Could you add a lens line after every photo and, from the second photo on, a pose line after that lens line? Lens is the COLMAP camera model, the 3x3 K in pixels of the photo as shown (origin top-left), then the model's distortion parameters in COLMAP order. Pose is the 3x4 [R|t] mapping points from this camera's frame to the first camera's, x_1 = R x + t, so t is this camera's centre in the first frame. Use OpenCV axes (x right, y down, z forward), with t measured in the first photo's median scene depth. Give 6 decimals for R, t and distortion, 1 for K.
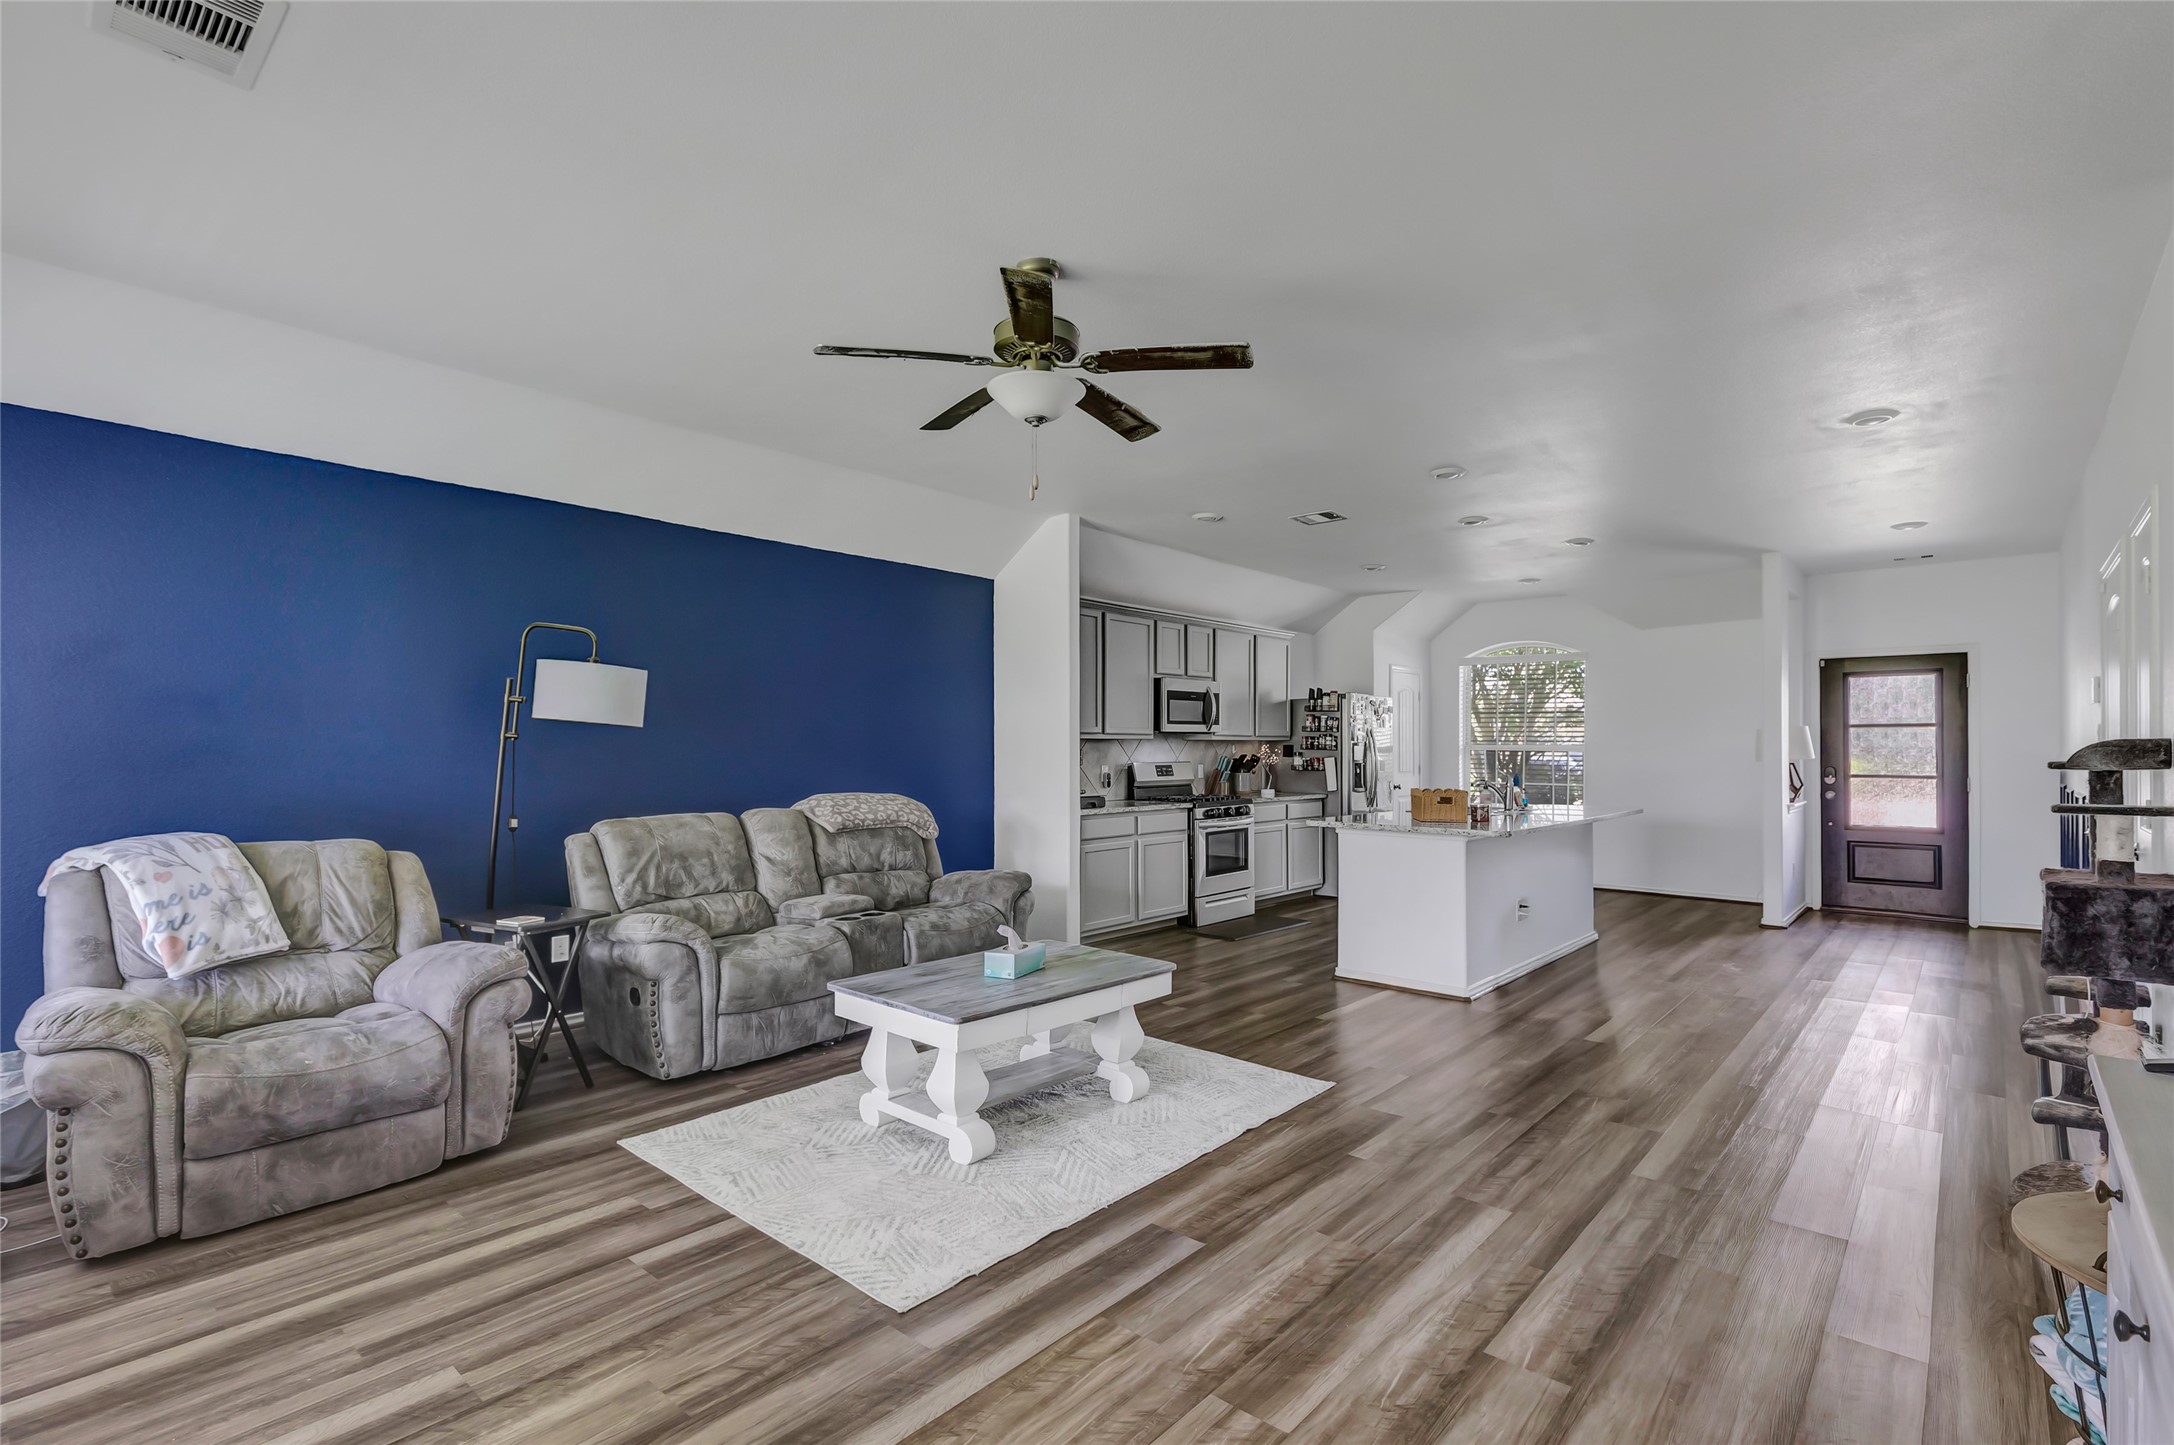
lens RADIAL K [[993.1, 0, 1111.1], [0, 993.1, 742.6], [0, 0, 1]] dist [0.003564, 0.000360]
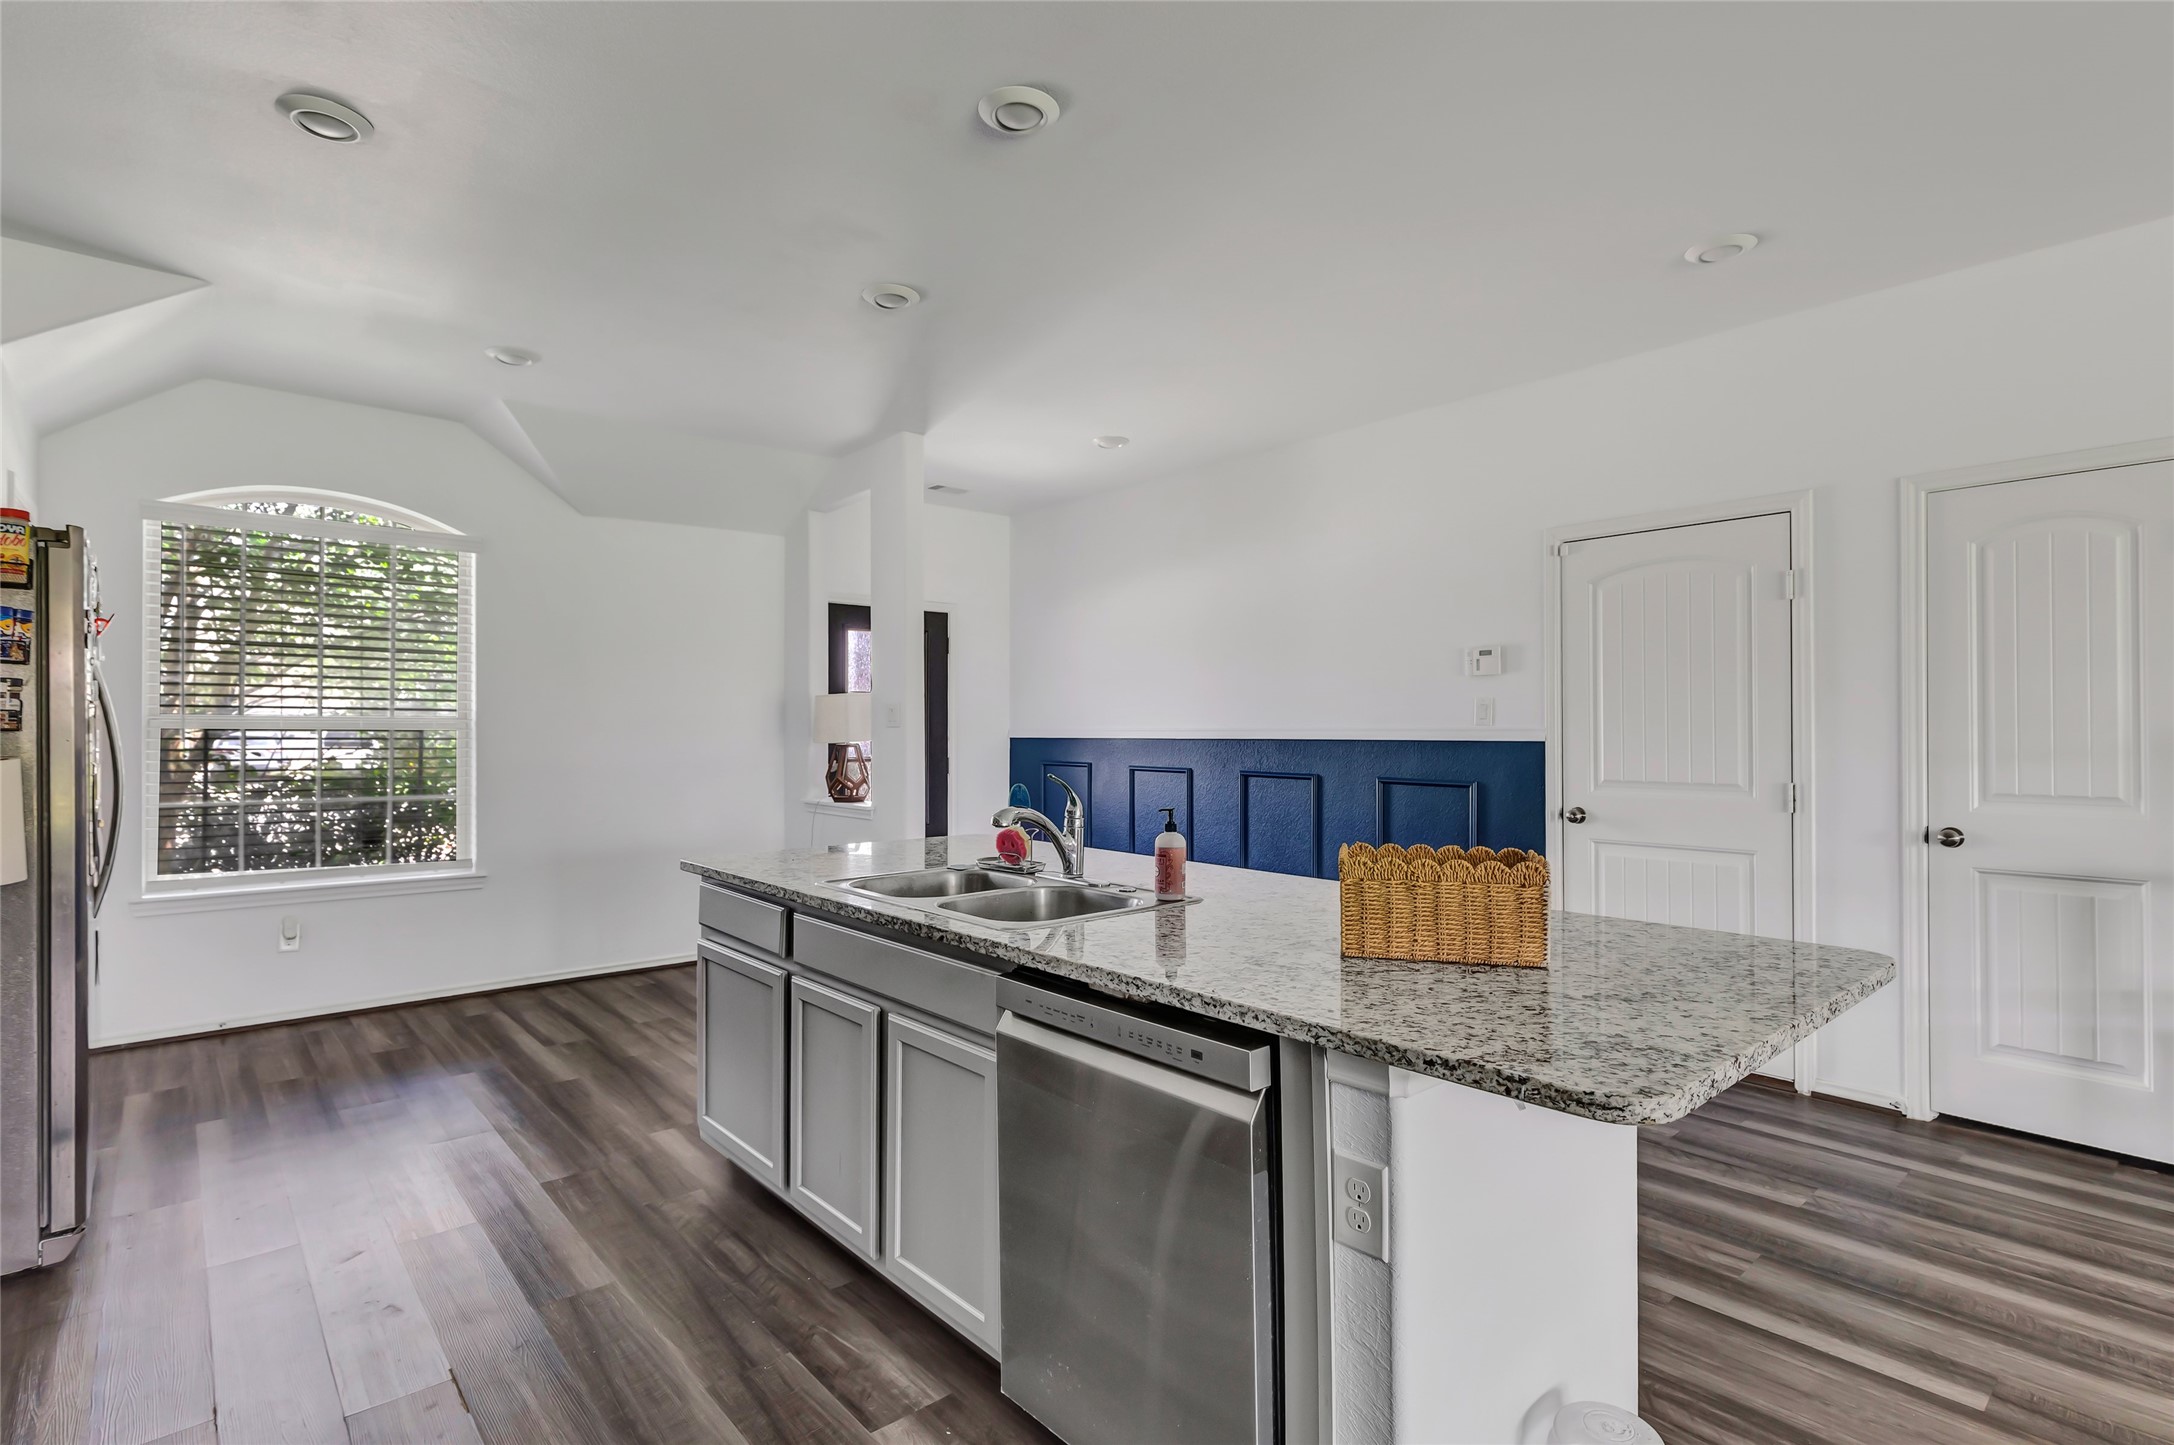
lens RADIAL K [[1044.3, 0, 1087.0], [0, 1044.3, 722.5], [0, 0, 1]] dist [-0.001334, -0.000425]
pose [[0.136843, 0.003057, 0.990588, -0.015366], [-0.006814, 0.999974, -0.002145, 0.004423], [-0.990569, -0.006456, 0.136860, 0.731603]]
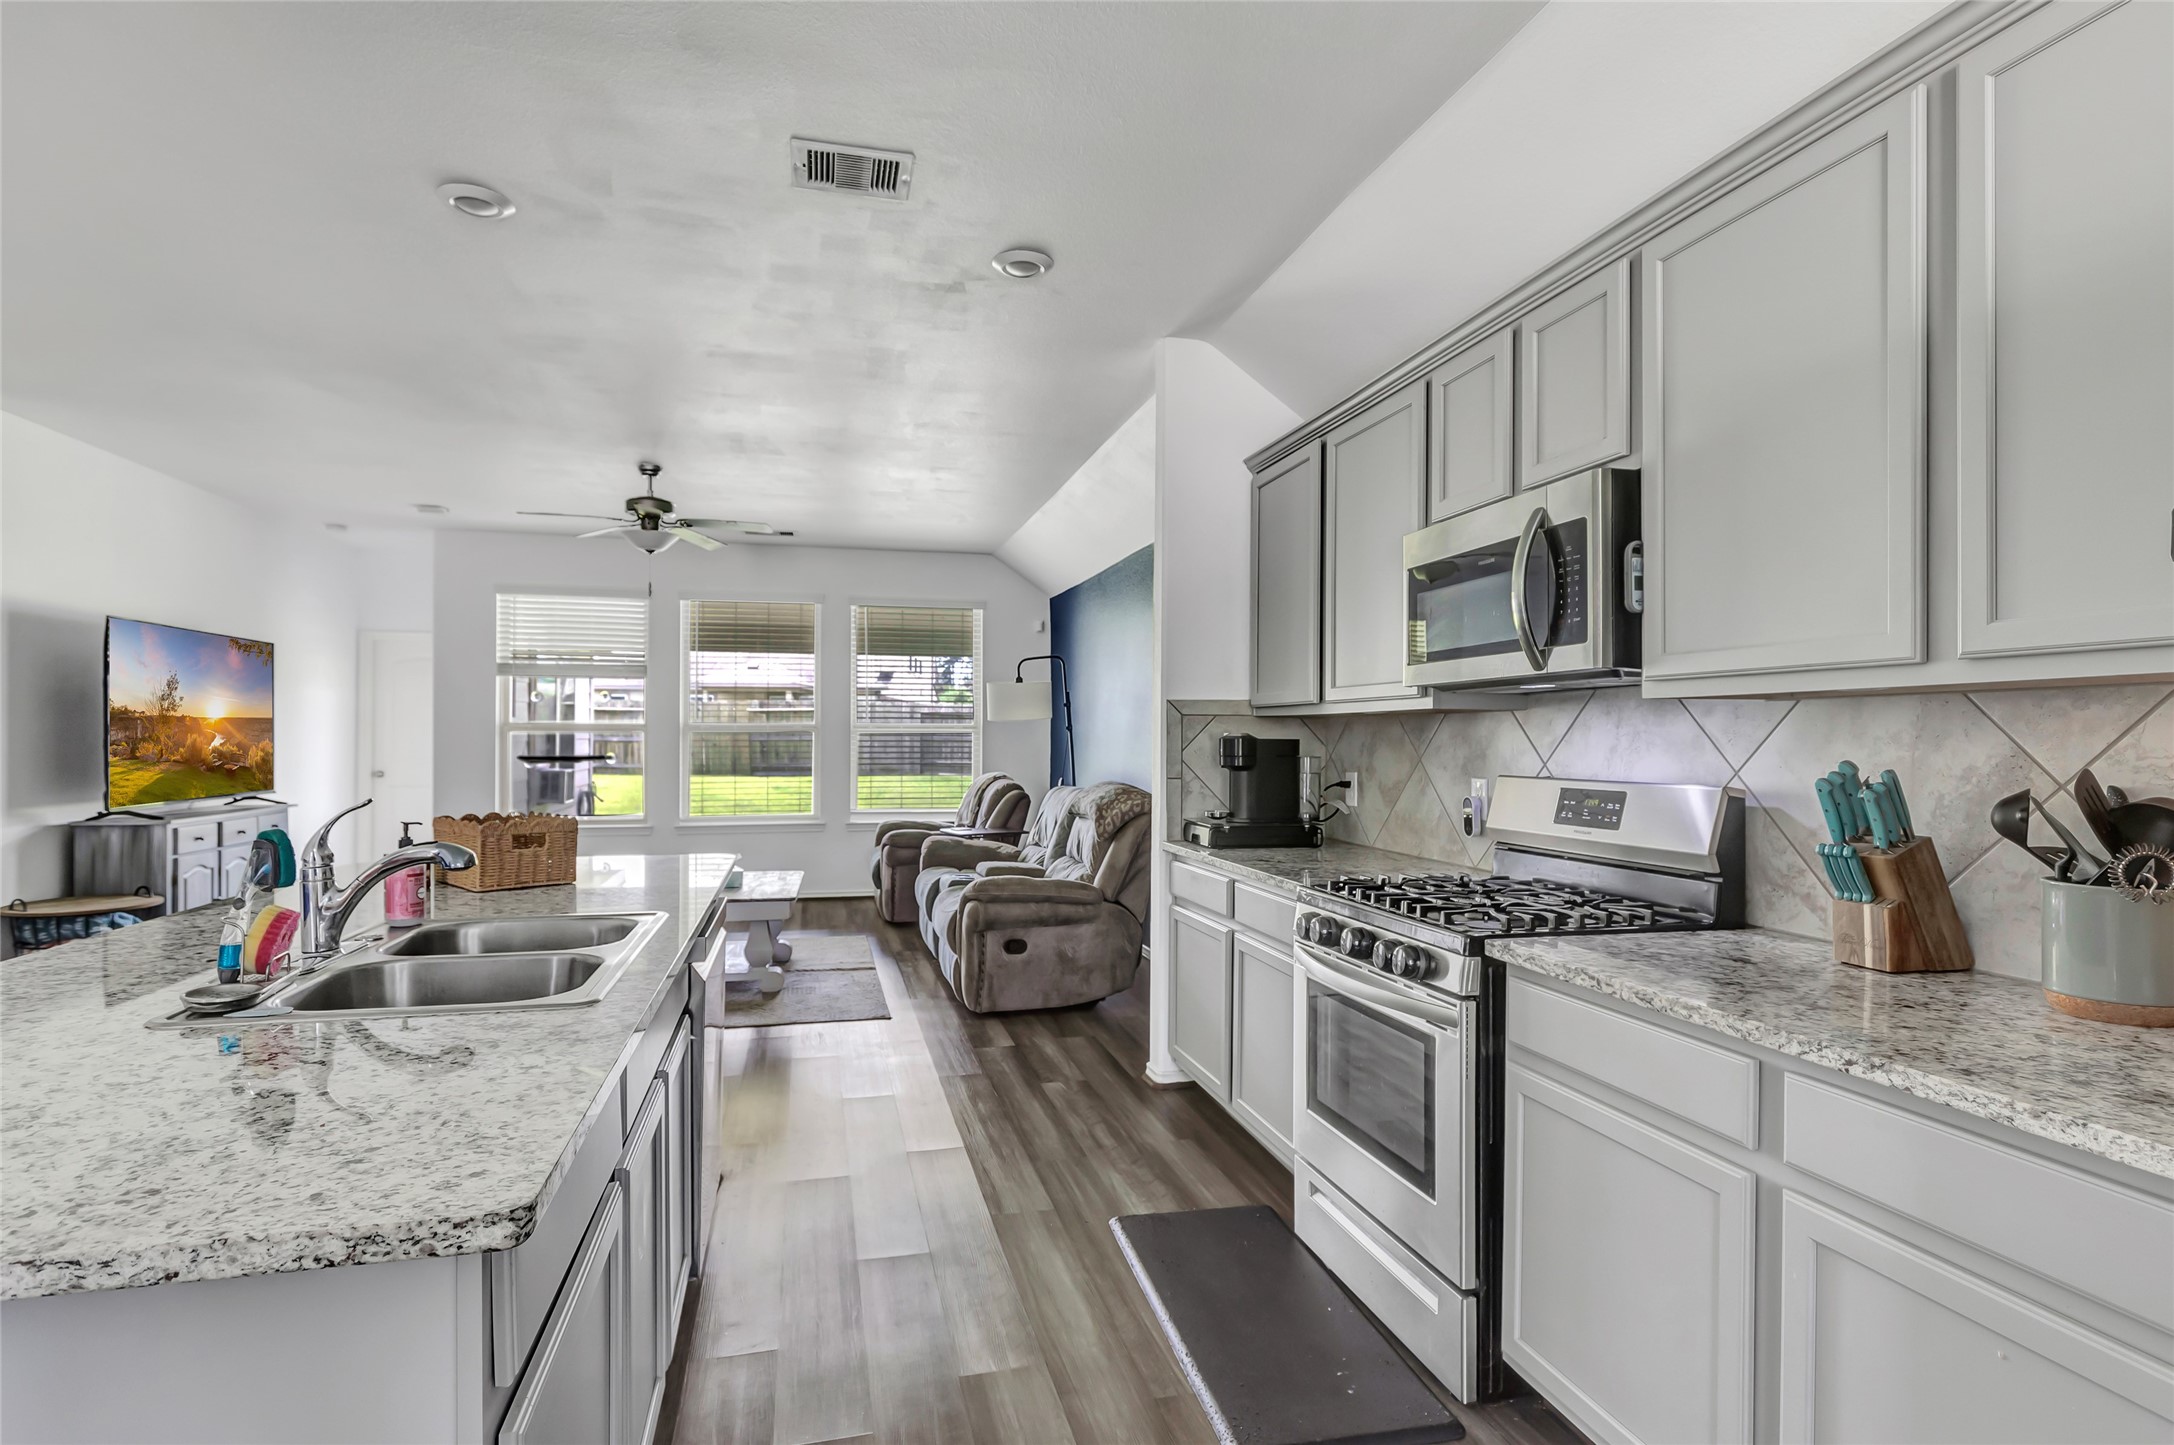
lens RADIAL K [[1112.8, 0, 1087.0], [0, 1112.8, 722.5], [0, 0, 1]] dist [-0.001002, -0.000513]
pose [[-0.585474, -0.014232, -0.810566, 0.408510], [-0.000131, 0.999848, -0.017460, 0.007984], [0.810691, -0.010116, -0.585387, 1.048035]]
